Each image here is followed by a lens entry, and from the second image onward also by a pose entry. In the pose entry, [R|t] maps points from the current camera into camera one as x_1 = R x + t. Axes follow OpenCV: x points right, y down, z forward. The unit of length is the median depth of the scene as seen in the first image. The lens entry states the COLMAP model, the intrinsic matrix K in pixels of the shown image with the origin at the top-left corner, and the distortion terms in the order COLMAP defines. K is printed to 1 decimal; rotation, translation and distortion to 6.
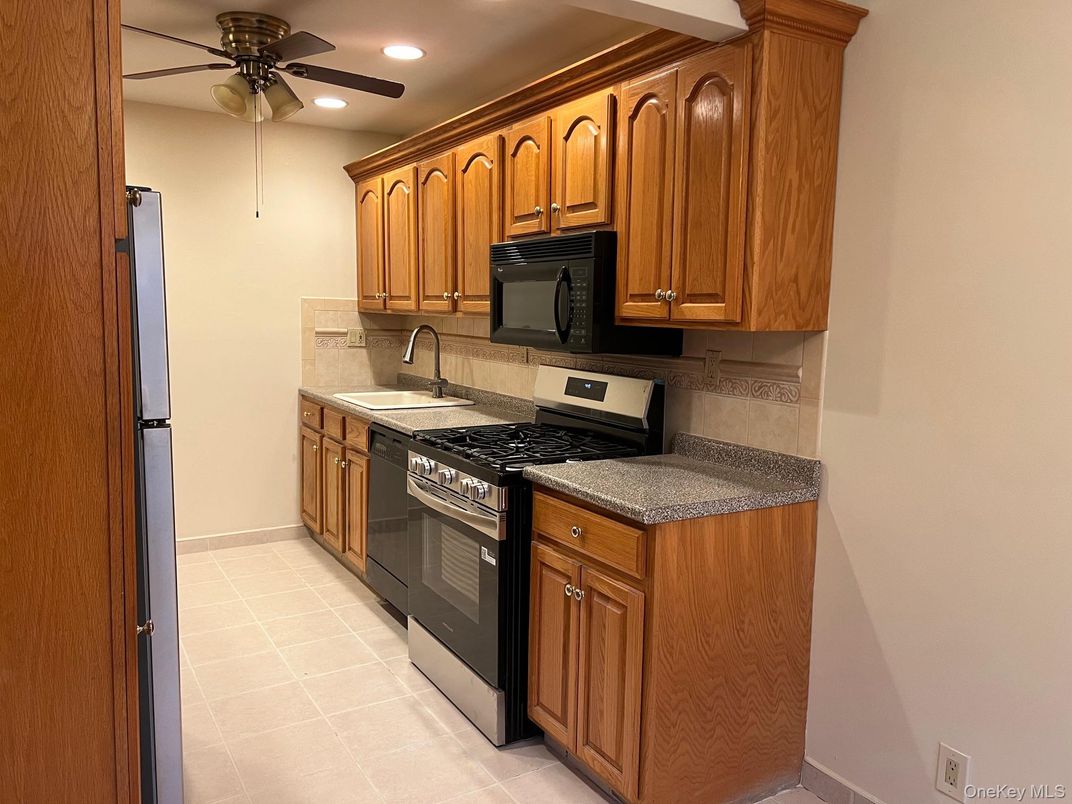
lens RADIAL K [[812.4, 0, 567.4], [0, 812.4, 404.8], [0, 0, 1]] dist [0.048999, -0.064359]
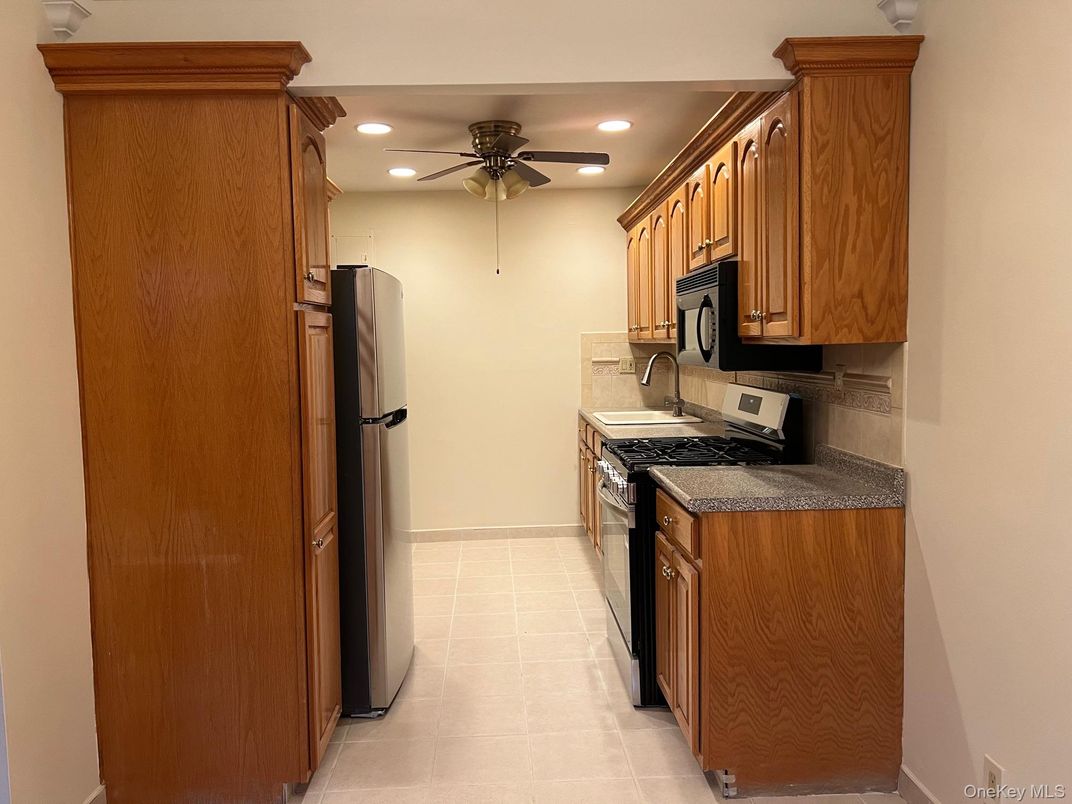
lens RADIAL K [[821.8, 0, 549.0], [0, 821.8, 402.2], [0, 0, 1]] dist [0.068900, -0.111351]
pose [[0.872950, -0.002089, -0.487805, 0.410053], [-0.018958, 0.999090, -0.038205, 0.031756], [0.487441, 0.042599, 0.872116, -0.121247]]
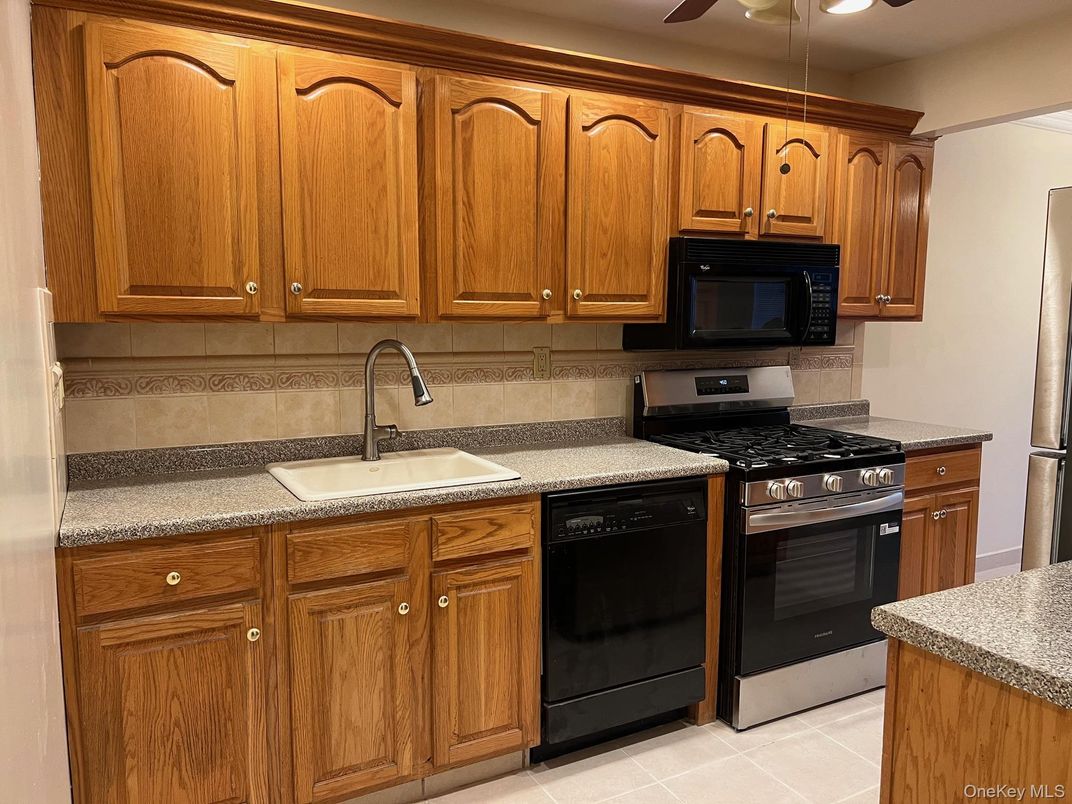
lens RADIAL K [[799.8, 0, 538.9], [0, 799.8, 409.6], [0, 0, 1]] dist [0.065160, -0.099443]
pose [[0.072437, -0.139725, 0.987537, -1.279501], [0.114674, 0.984739, 0.130917, -0.189465], [-0.990759, 0.103762, 0.087354, 1.431468]]
